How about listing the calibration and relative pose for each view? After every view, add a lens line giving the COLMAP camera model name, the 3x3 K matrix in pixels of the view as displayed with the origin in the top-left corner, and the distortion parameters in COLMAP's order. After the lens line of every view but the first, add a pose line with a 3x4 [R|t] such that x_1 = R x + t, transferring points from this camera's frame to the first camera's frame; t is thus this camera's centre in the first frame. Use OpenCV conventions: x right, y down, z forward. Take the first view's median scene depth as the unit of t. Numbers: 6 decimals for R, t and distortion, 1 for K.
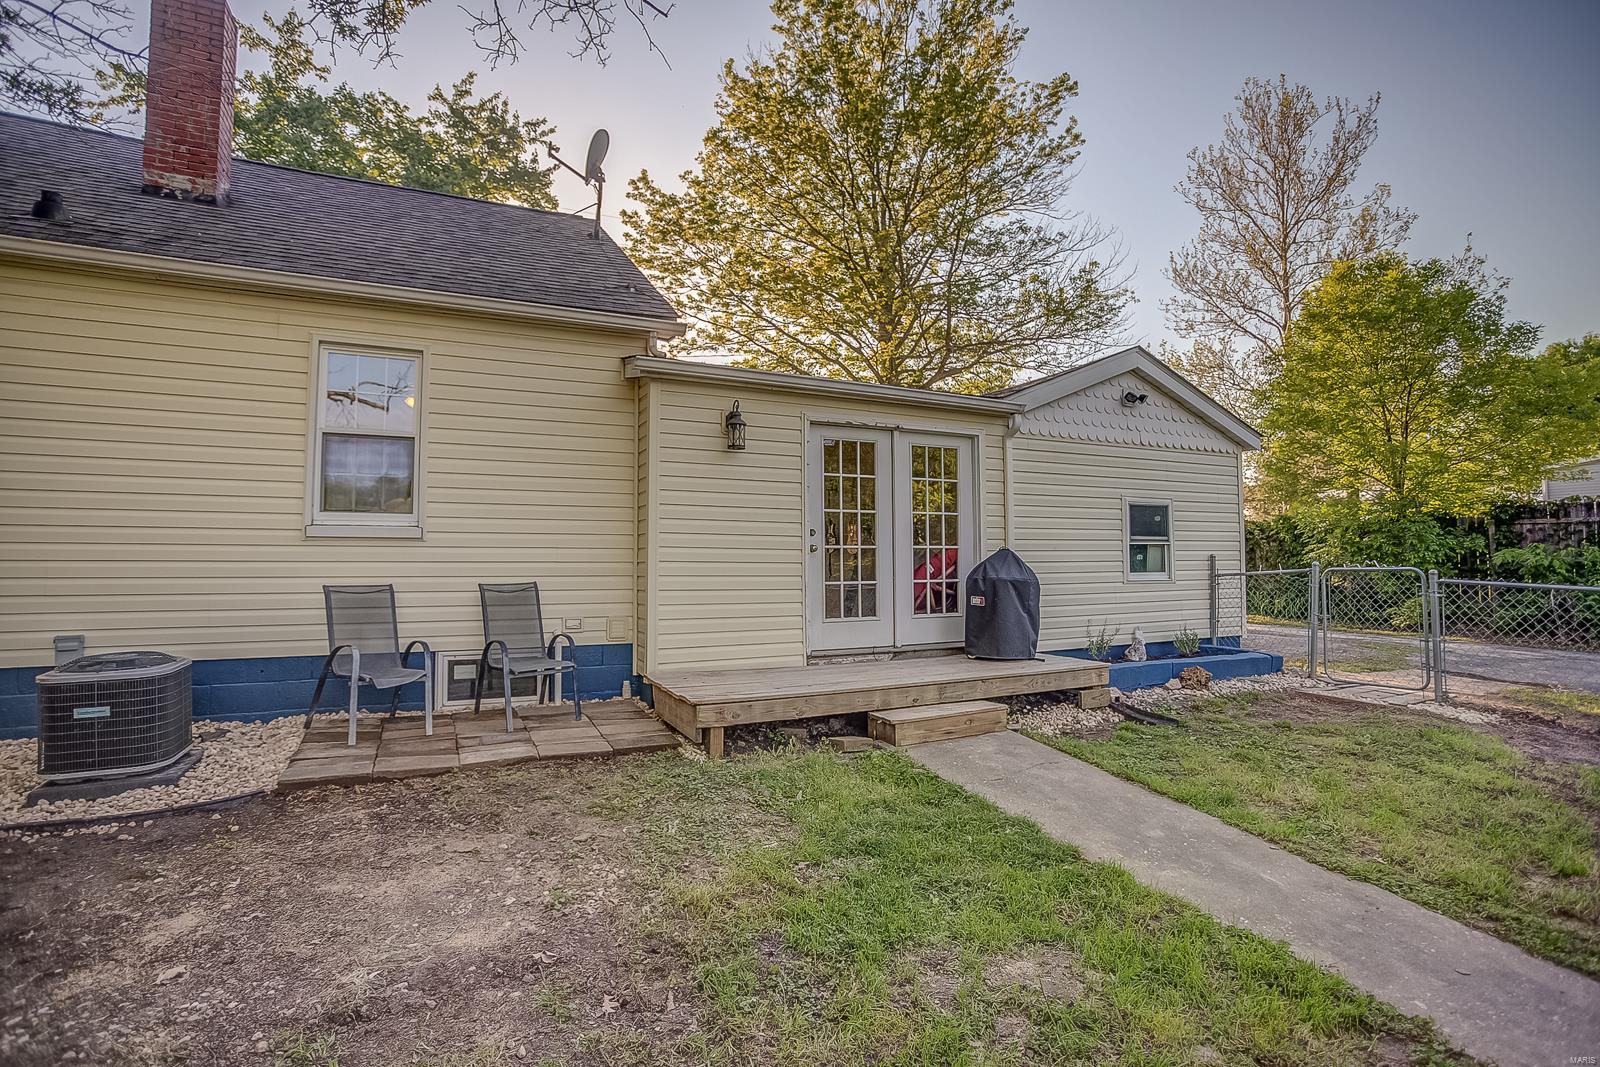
lens RADIAL K [[675.5, 0, 768.0], [0, 675.5, 541.0], [0, 0, 1]] dist [-0.002864, -0.000244]
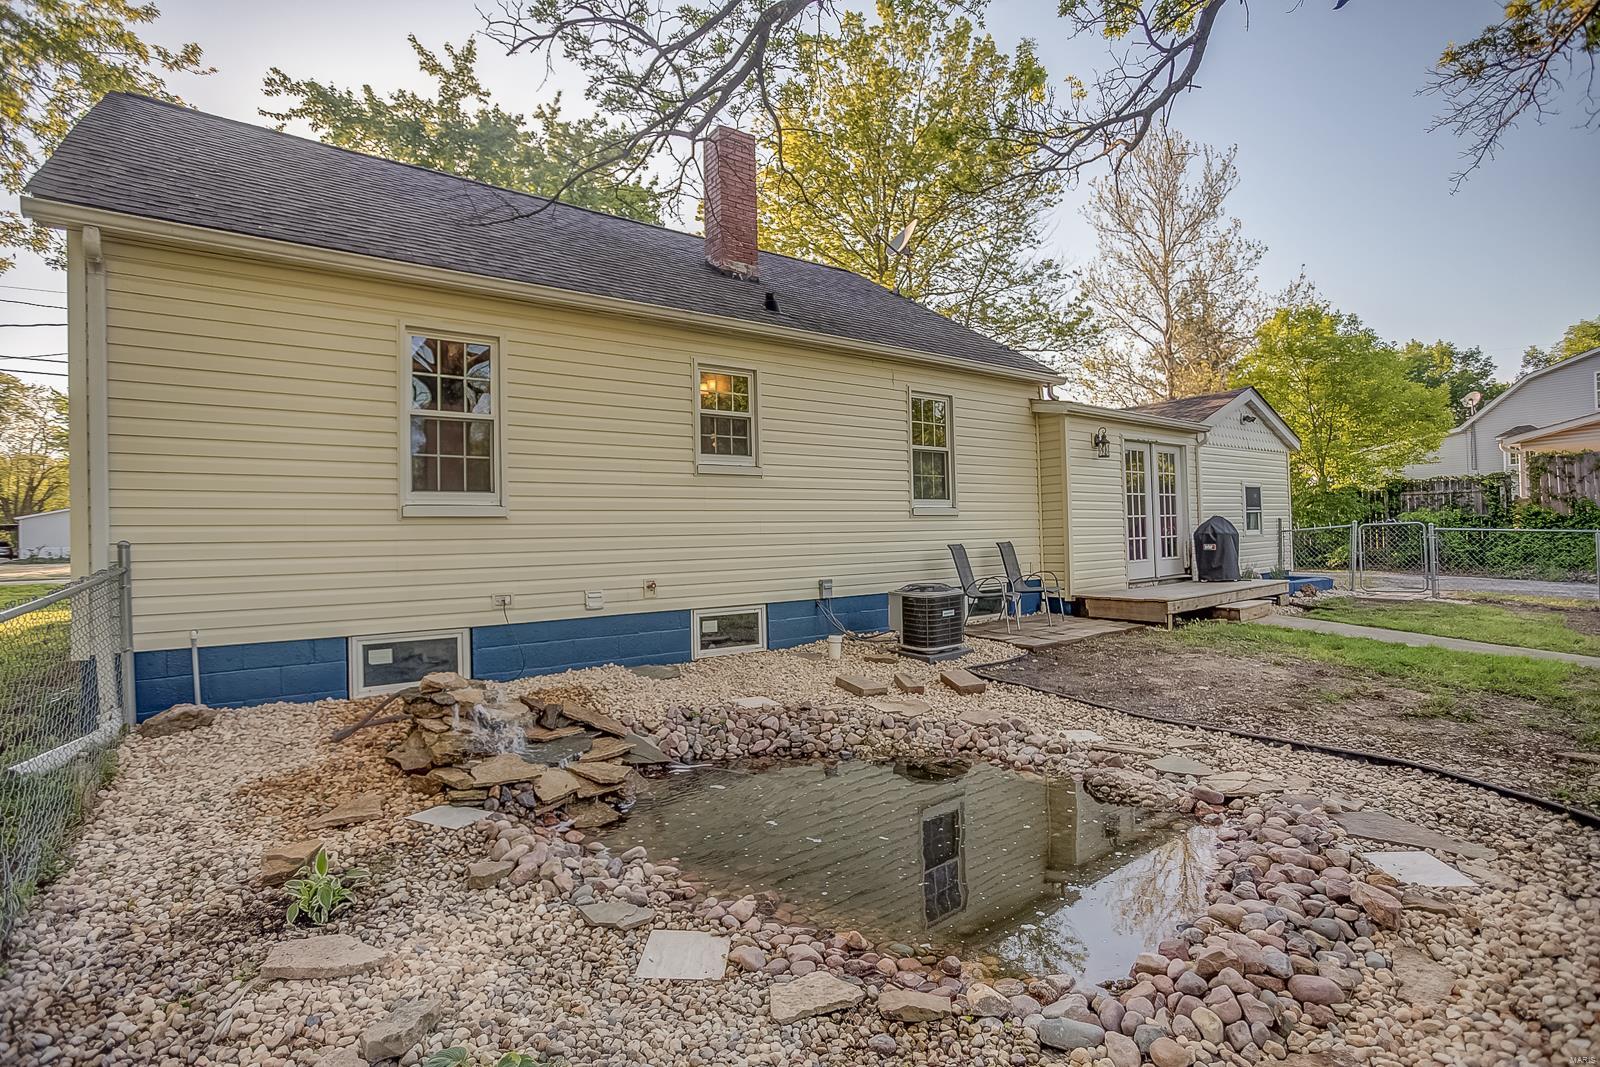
lens RADIAL K [[675.5, 0, 768.0], [0, 675.5, 541.0], [0, 0, 1]] dist [-0.002864, -0.000244]
pose [[0.980408, -0.024775, 0.195412, -0.647475], [0.016529, 0.998907, 0.043718, -0.011300], [-0.196281, -0.039632, 0.979746, -0.248612]]
